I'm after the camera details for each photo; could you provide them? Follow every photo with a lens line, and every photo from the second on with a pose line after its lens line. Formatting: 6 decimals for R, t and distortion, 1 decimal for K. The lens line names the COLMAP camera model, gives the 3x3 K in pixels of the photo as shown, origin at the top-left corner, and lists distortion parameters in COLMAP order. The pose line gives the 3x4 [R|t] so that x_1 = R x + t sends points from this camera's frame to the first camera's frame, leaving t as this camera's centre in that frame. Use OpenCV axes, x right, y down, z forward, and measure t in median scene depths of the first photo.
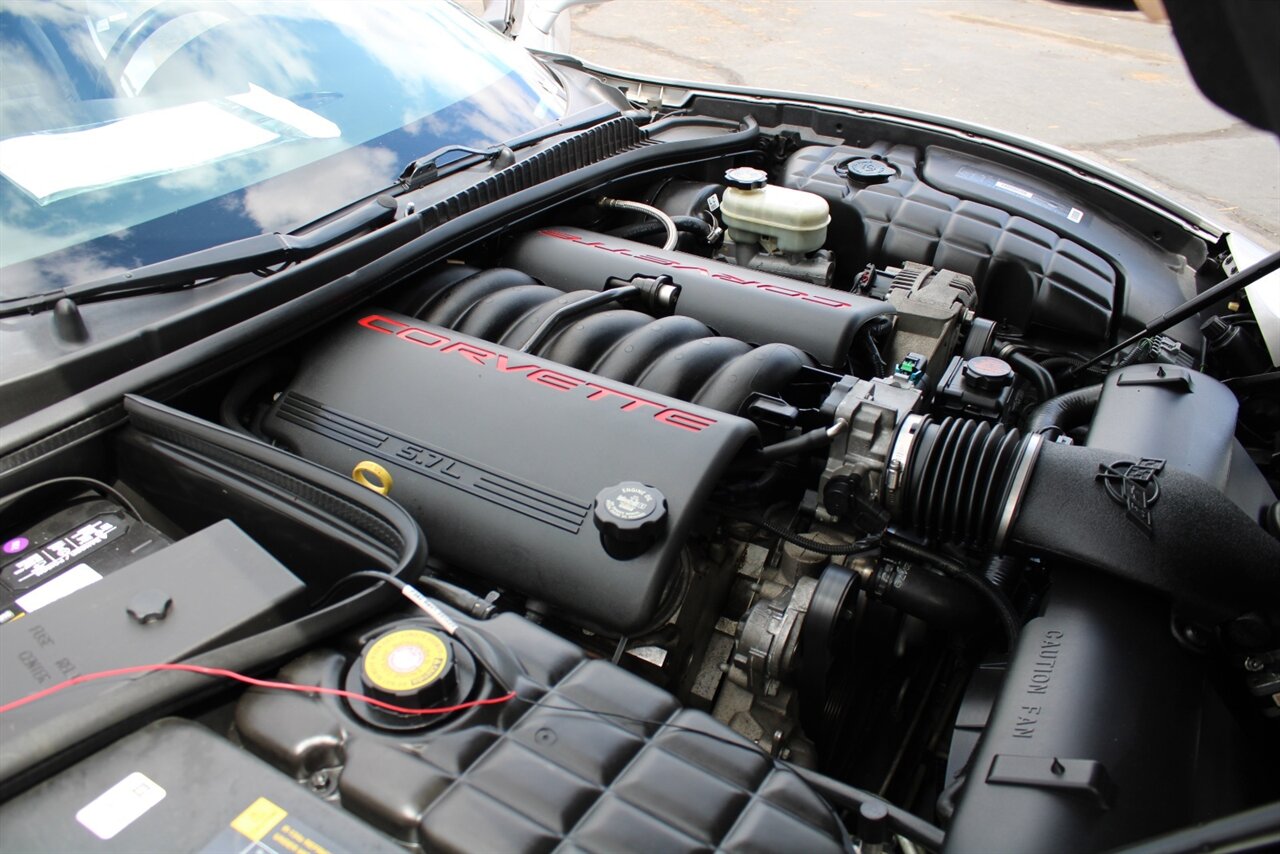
lens RADIAL K [[1063.1, 0, 640.0], [0, 1063.1, 427.0], [0, 0, 1]] dist [-0.169685, 0.145294]
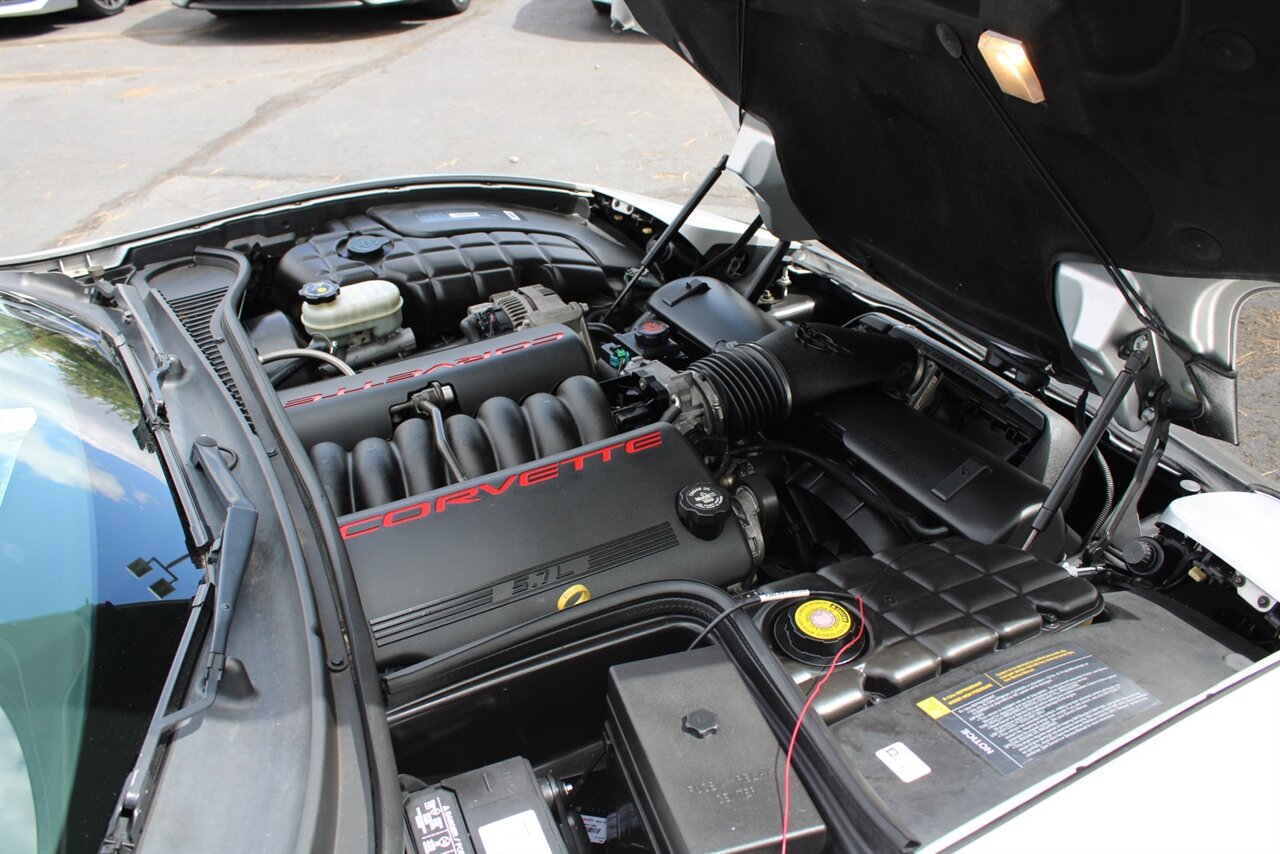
lens RADIAL K [[1063.1, 0, 640.0], [0, 1063.1, 427.0], [0, 0, 1]] dist [-0.169685, 0.145294]
pose [[0.546123, -0.469576, 0.693720, -0.521124], [0.469609, 0.857374, 0.210659, -0.181221], [-0.693698, 0.210732, 0.688749, 0.045228]]
